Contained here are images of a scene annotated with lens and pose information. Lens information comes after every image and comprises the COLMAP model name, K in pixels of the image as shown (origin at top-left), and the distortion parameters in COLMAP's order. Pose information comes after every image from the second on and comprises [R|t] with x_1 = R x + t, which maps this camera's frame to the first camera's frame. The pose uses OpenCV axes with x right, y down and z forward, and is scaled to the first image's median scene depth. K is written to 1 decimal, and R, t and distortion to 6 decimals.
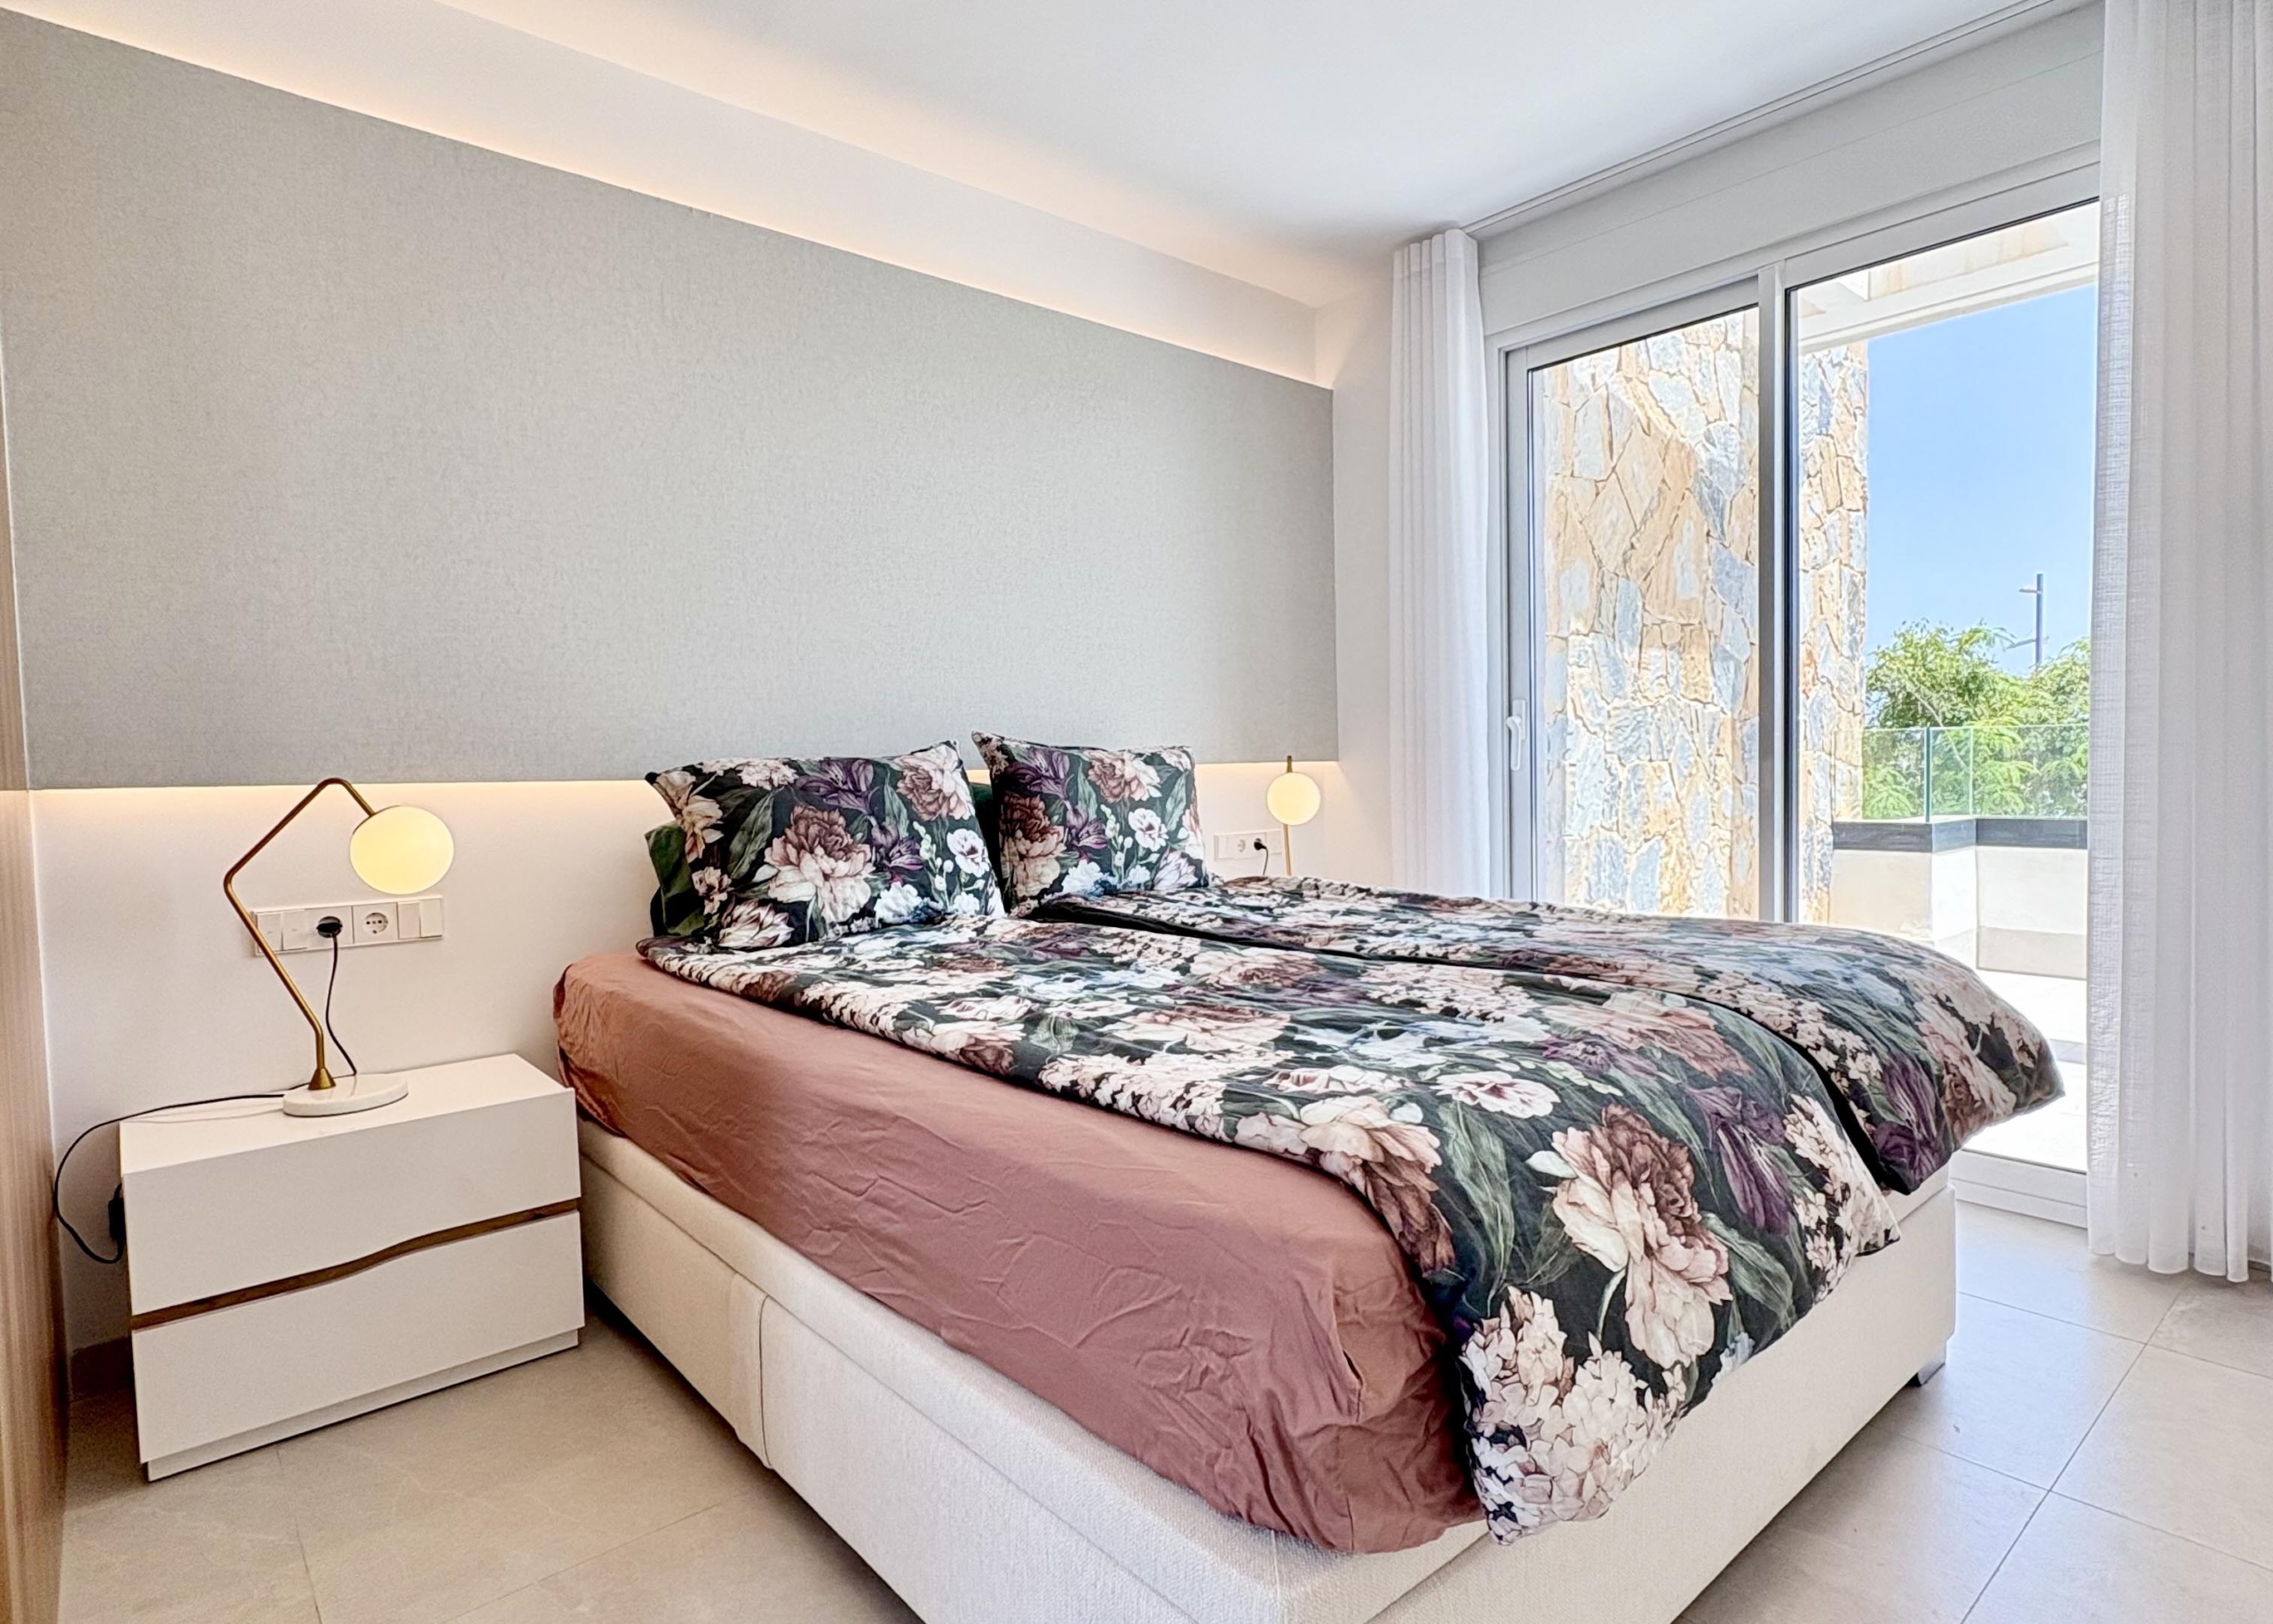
lens RADIAL K [[1210.9, 0, 1144.1], [0, 1210.9, 816.9], [0, 0, 1]] dist [0.001447, 0.000521]
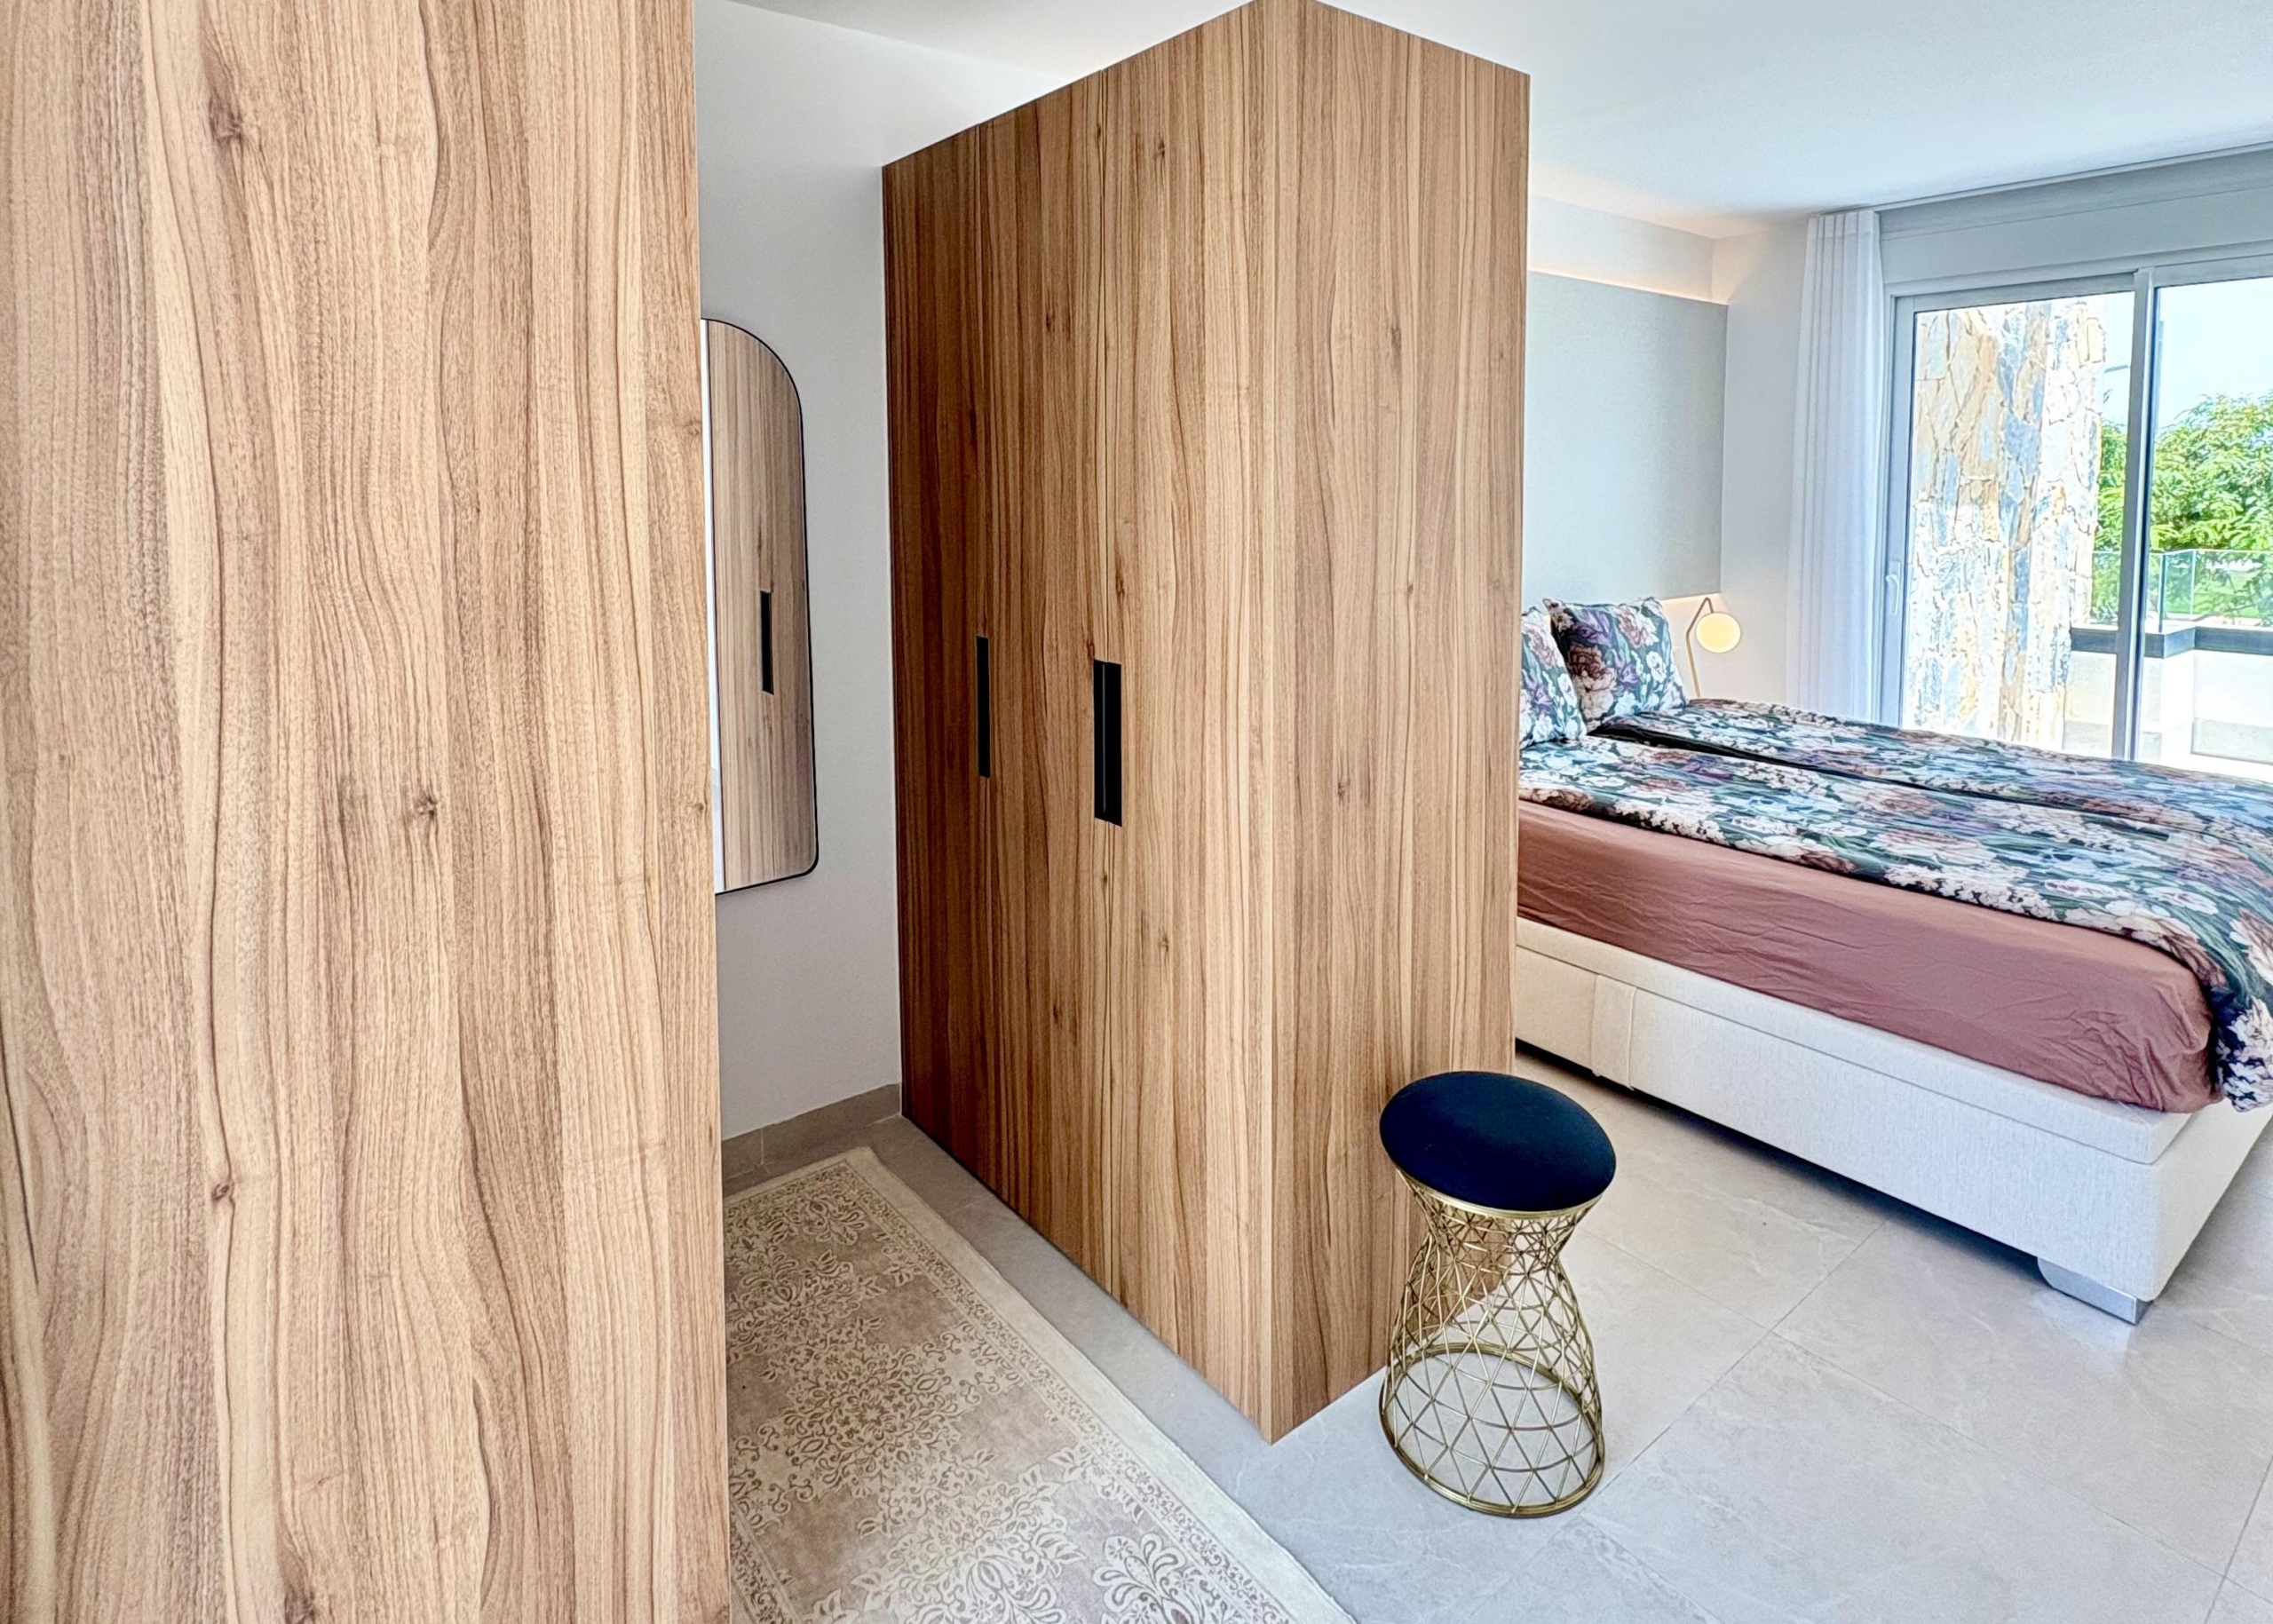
lens RADIAL K [[1207.7, 0, 1135.4], [0, 1207.7, 560.7], [0, 0, 1]] dist [0.000243, -0.000193]
pose [[0.998637, 0.019635, -0.048351, -0.559103], [-0.018359, 0.999475, 0.026694, -0.145166], [0.048849, -0.025770, 0.998474, -0.434736]]
